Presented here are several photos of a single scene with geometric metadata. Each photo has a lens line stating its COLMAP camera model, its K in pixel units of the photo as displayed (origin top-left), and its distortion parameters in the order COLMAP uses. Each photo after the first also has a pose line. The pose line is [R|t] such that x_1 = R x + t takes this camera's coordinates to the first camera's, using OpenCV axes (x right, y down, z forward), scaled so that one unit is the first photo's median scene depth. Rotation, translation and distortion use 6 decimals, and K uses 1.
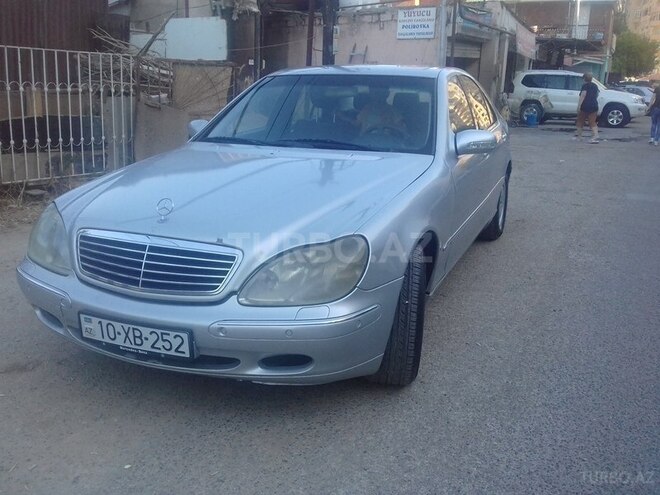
lens RADIAL K [[611.4, 0, 338.8], [0, 611.4, 212.4], [0, 0, 1]] dist [0.032173, 0.000000]
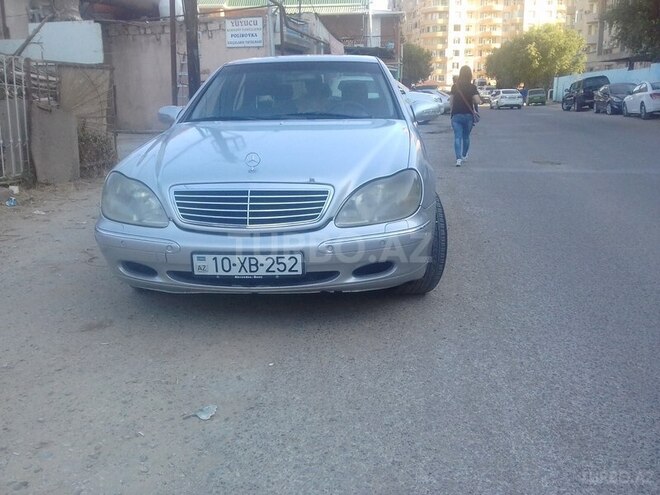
lens RADIAL K [[611.4, 0, 311.9], [0, 611.4, 212.7], [0, 0, 1]] dist [0.032173, 0.000000]
pose [[0.952578, -0.088756, 0.291063, -0.515818], [0.095453, 0.995394, -0.008861, 0.113066], [-0.288936, 0.036224, 0.956663, -0.173619]]
